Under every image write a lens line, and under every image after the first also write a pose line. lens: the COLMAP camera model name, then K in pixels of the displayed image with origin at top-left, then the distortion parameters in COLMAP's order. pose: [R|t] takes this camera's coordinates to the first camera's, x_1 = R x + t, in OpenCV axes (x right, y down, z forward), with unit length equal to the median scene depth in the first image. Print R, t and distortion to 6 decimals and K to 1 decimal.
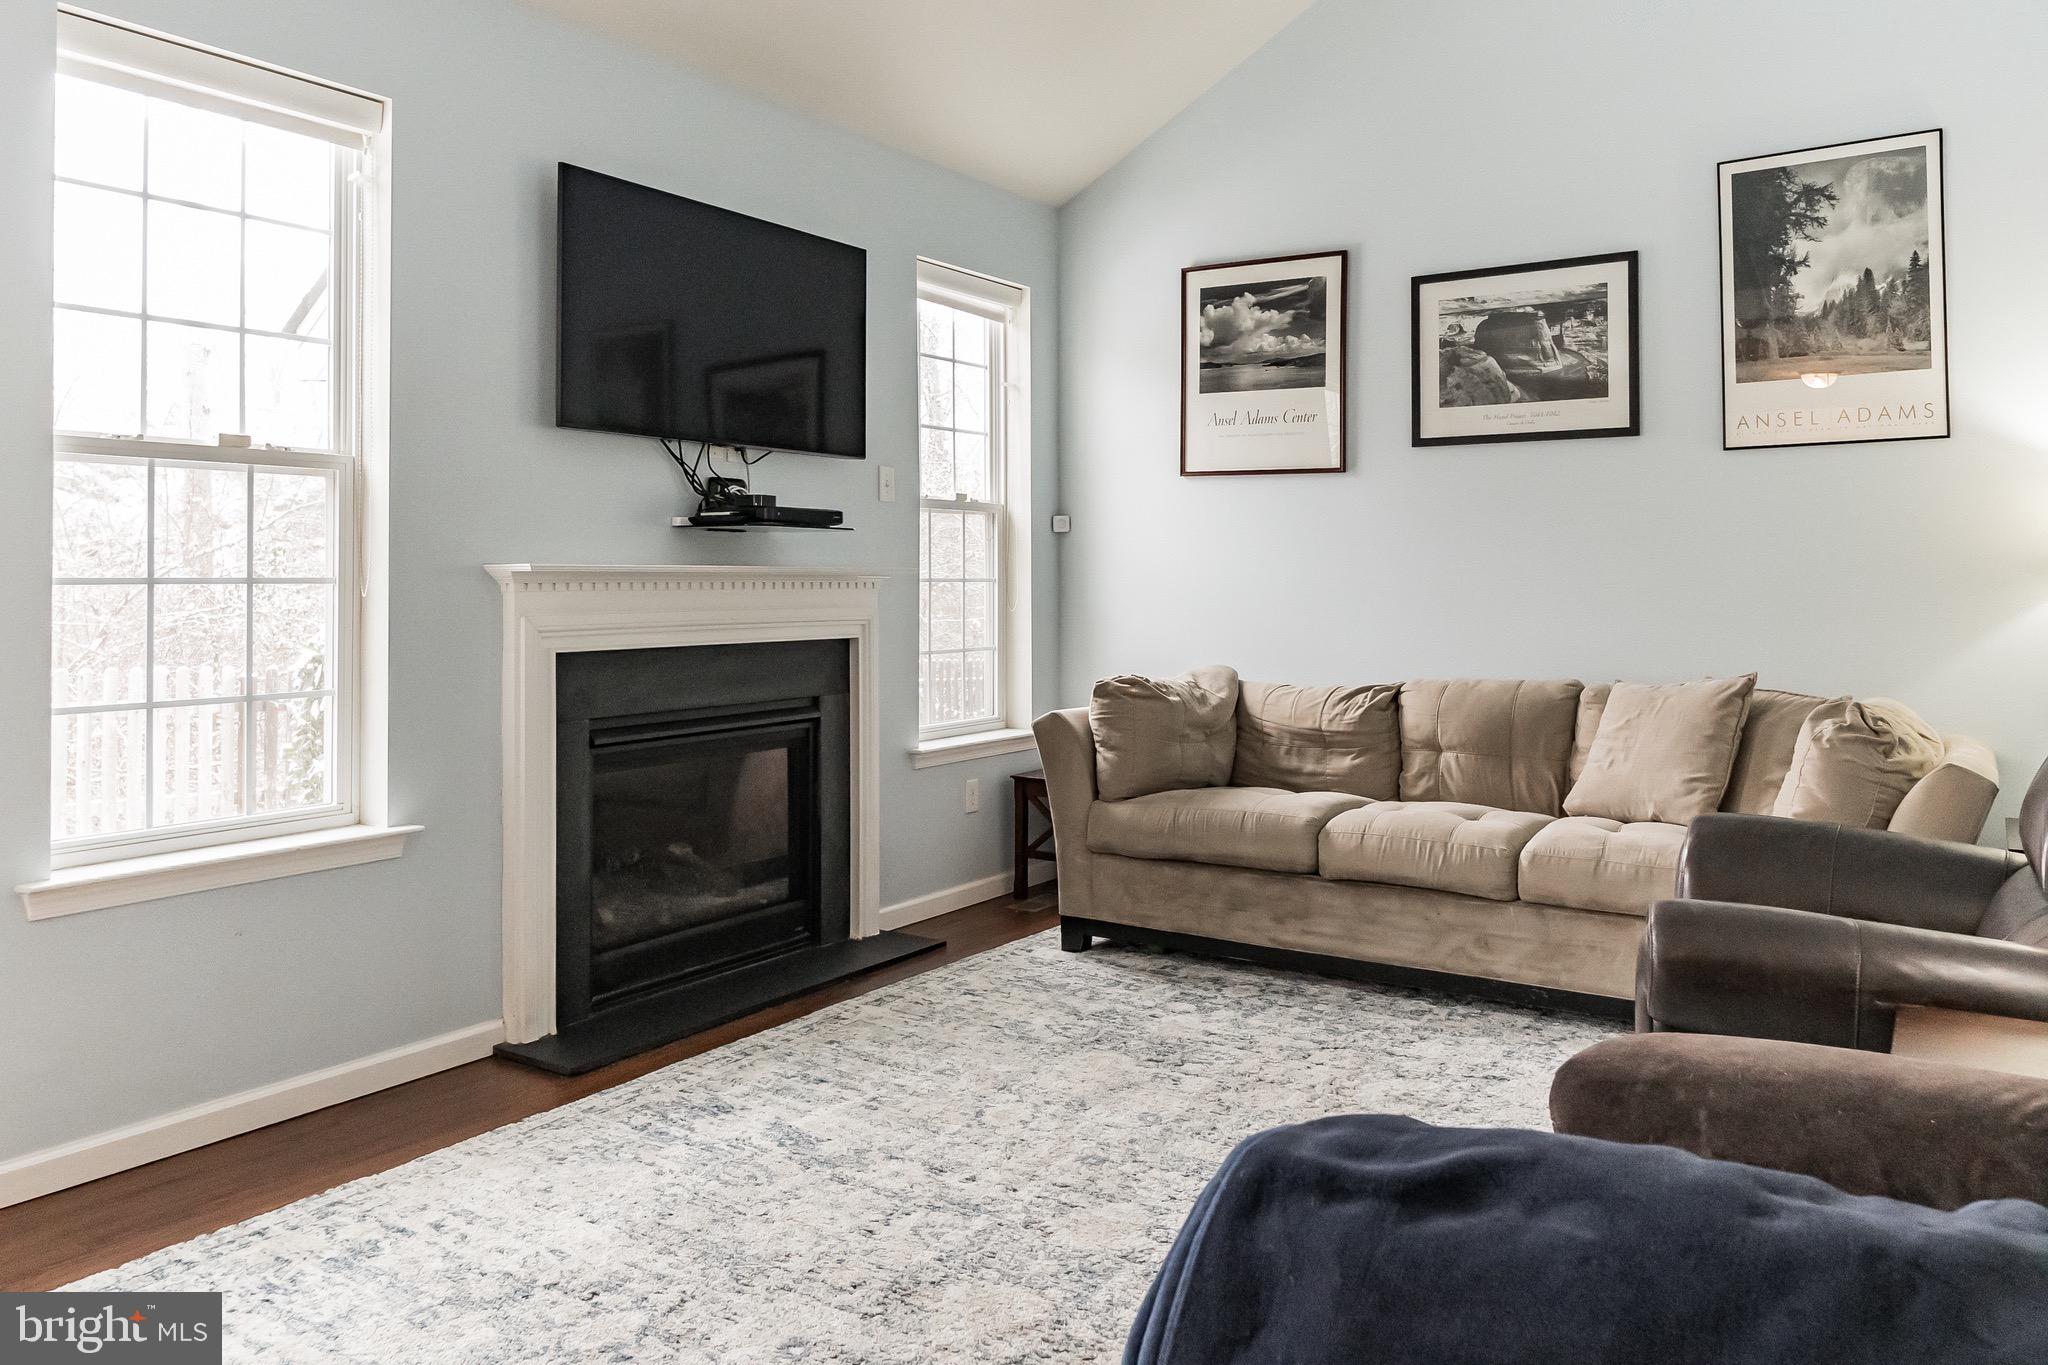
lens RADIAL K [[1485.5, 0, 1031.0], [0, 1485.5, 540.2], [0, 0, 1]] dist [-0.003626, -0.000068]
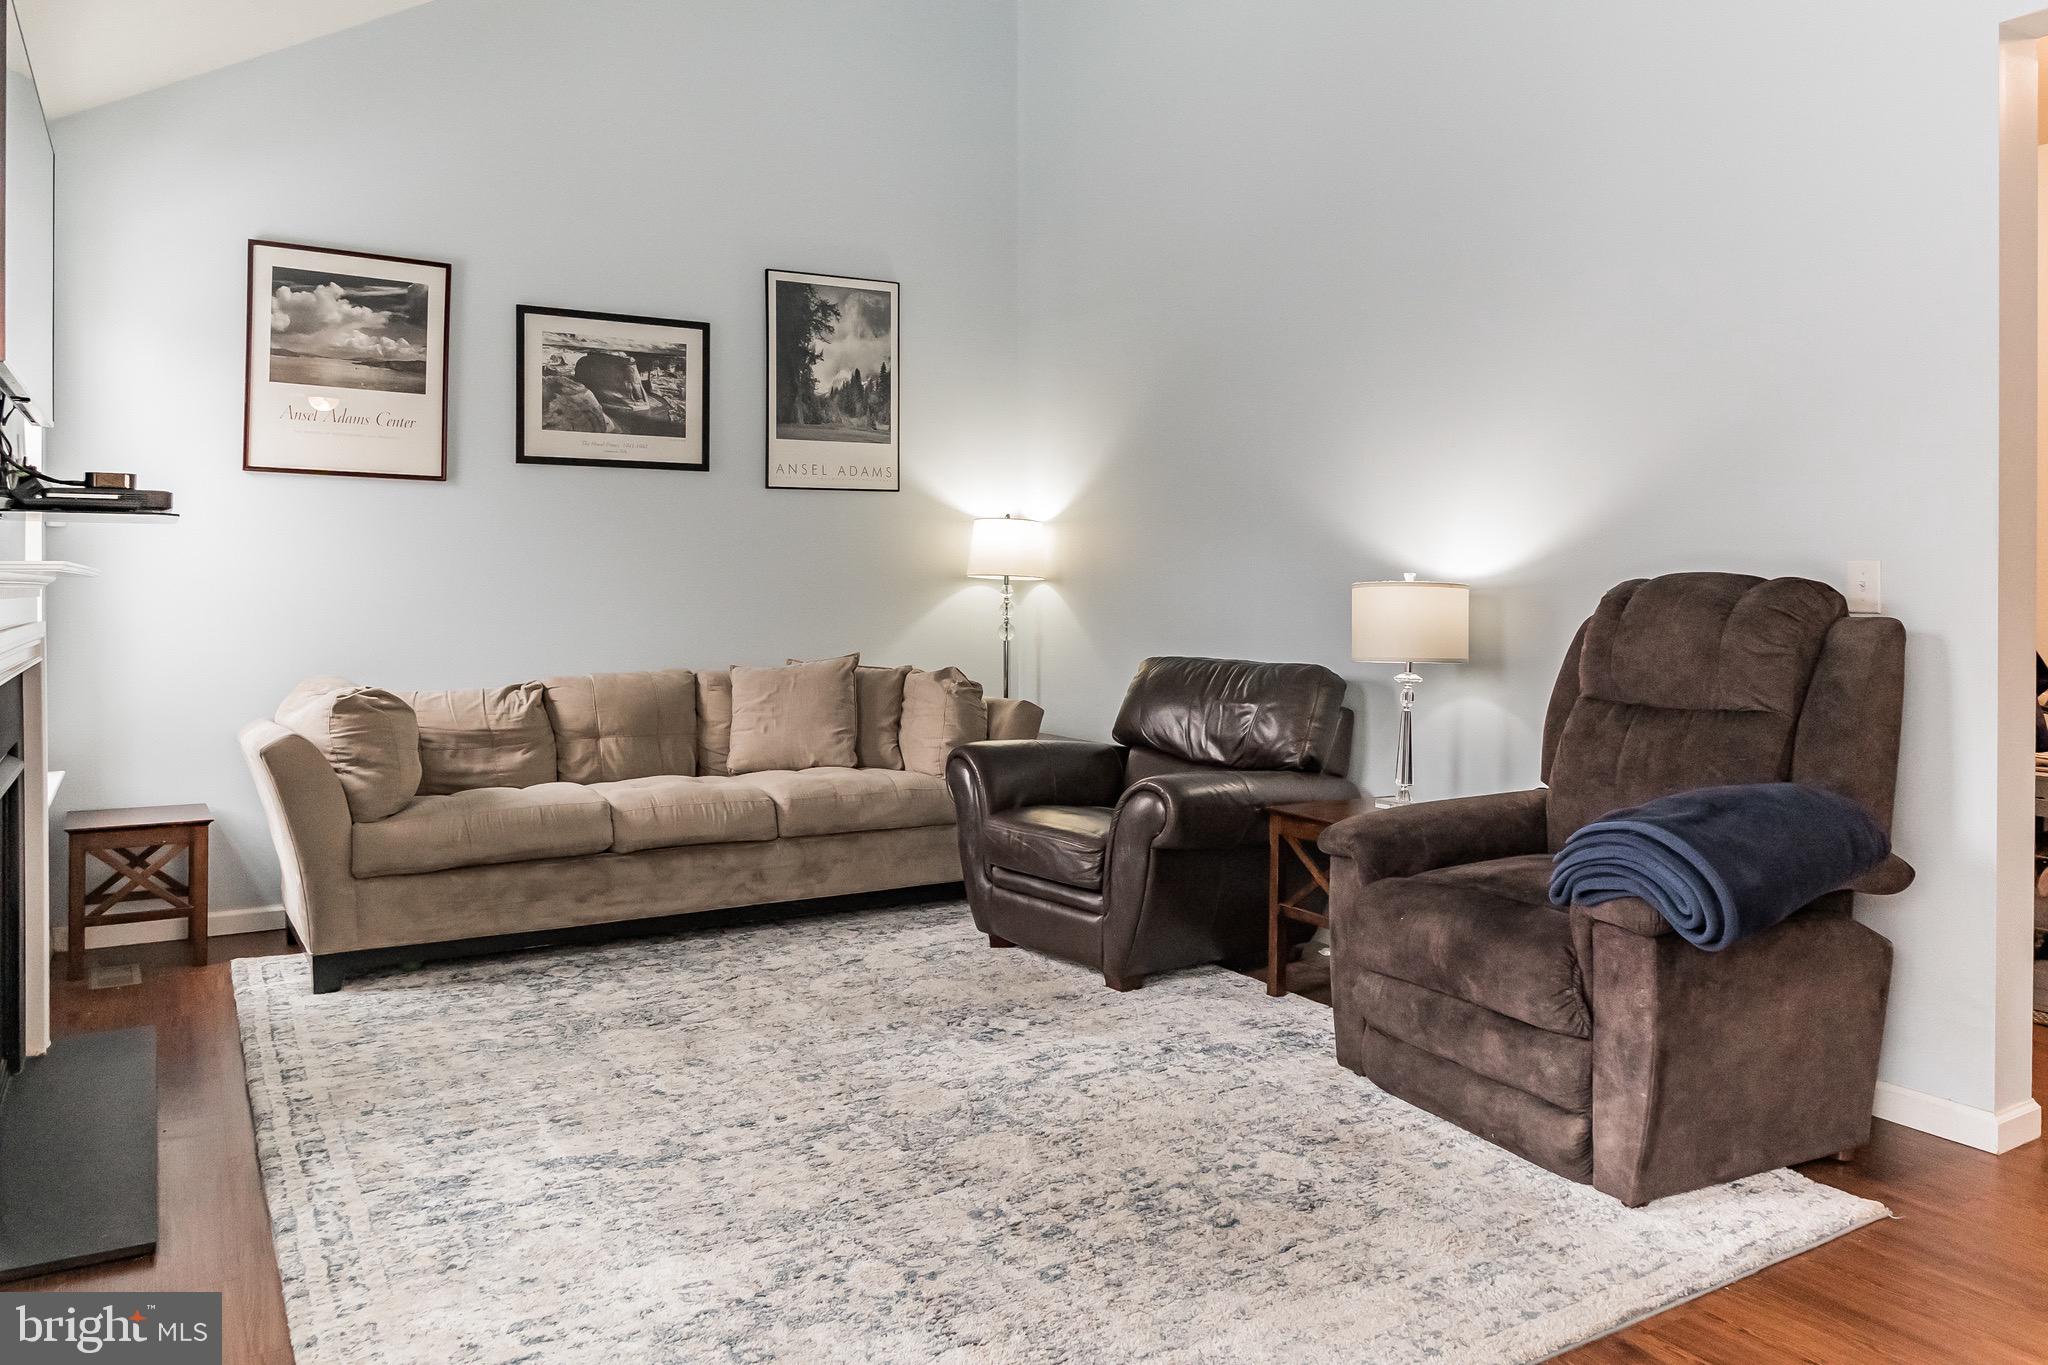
lens RADIAL K [[1494.8, 0, 1026.3], [0, 1494.8, 570.3], [0, 0, 1]] dist [-0.003904, -0.001748]
pose [[0.414220, 0.011947, 0.910098, -0.641313], [-0.024906, 0.999688, -0.001788, 0.008691], [-0.909836, -0.021926, 0.414388, 0.238737]]
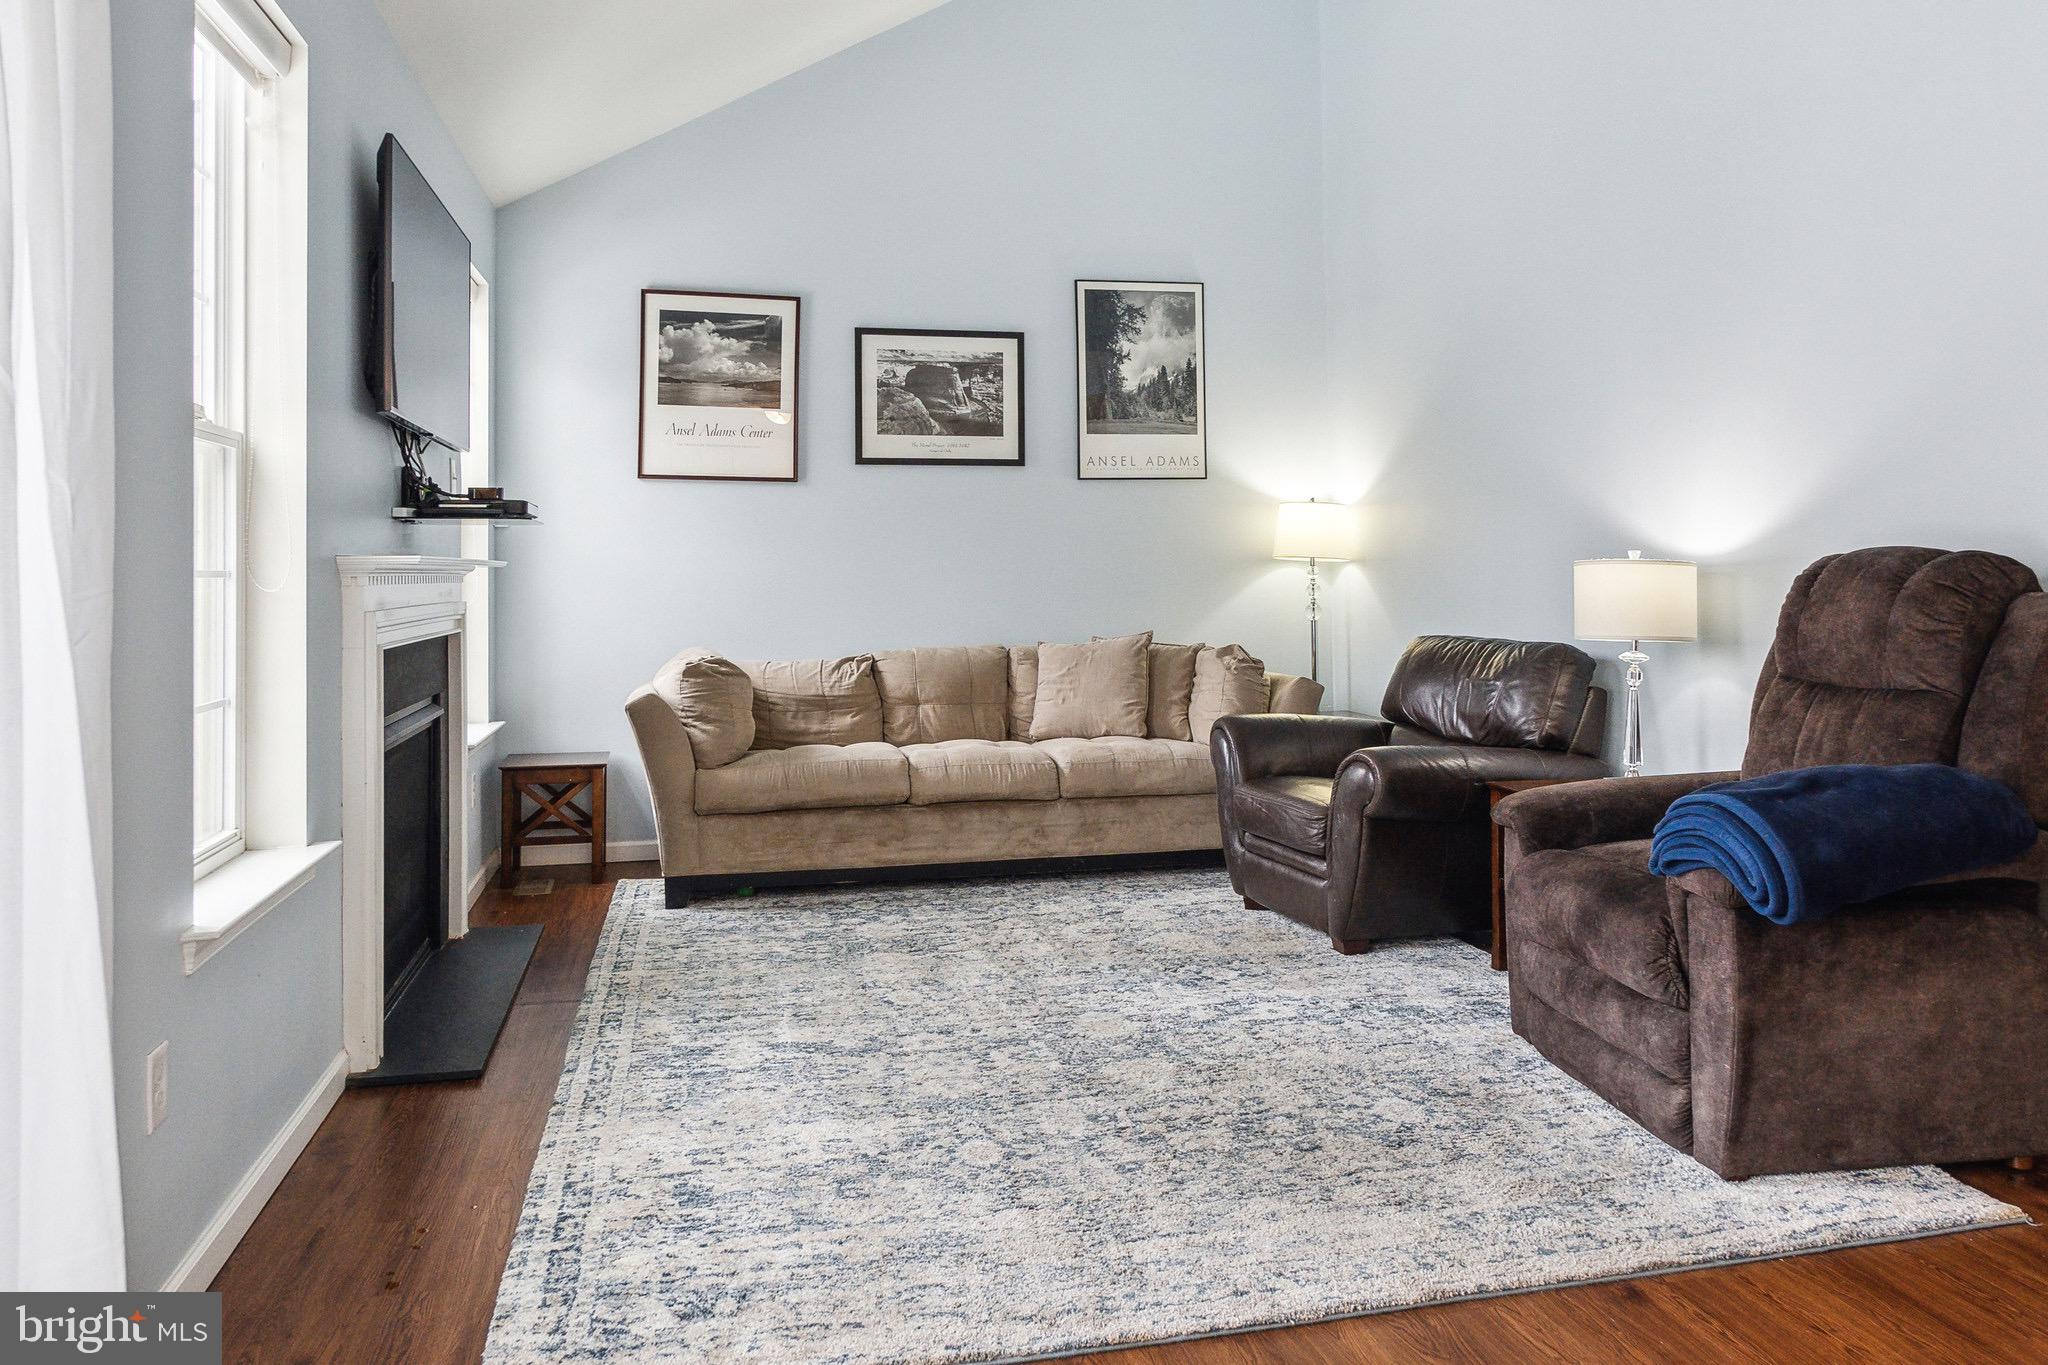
lens RADIAL K [[1519.9, 0, 1026.0], [0, 1519.9, 500.8], [0, 0, 1]] dist [-0.002787, -0.001506]
pose [[0.680118, 0.030453, 0.732470, -0.641400], [-0.012014, 0.999466, -0.030397, 0.005022], [-0.733005, 0.011874, 0.680120, 0.037811]]
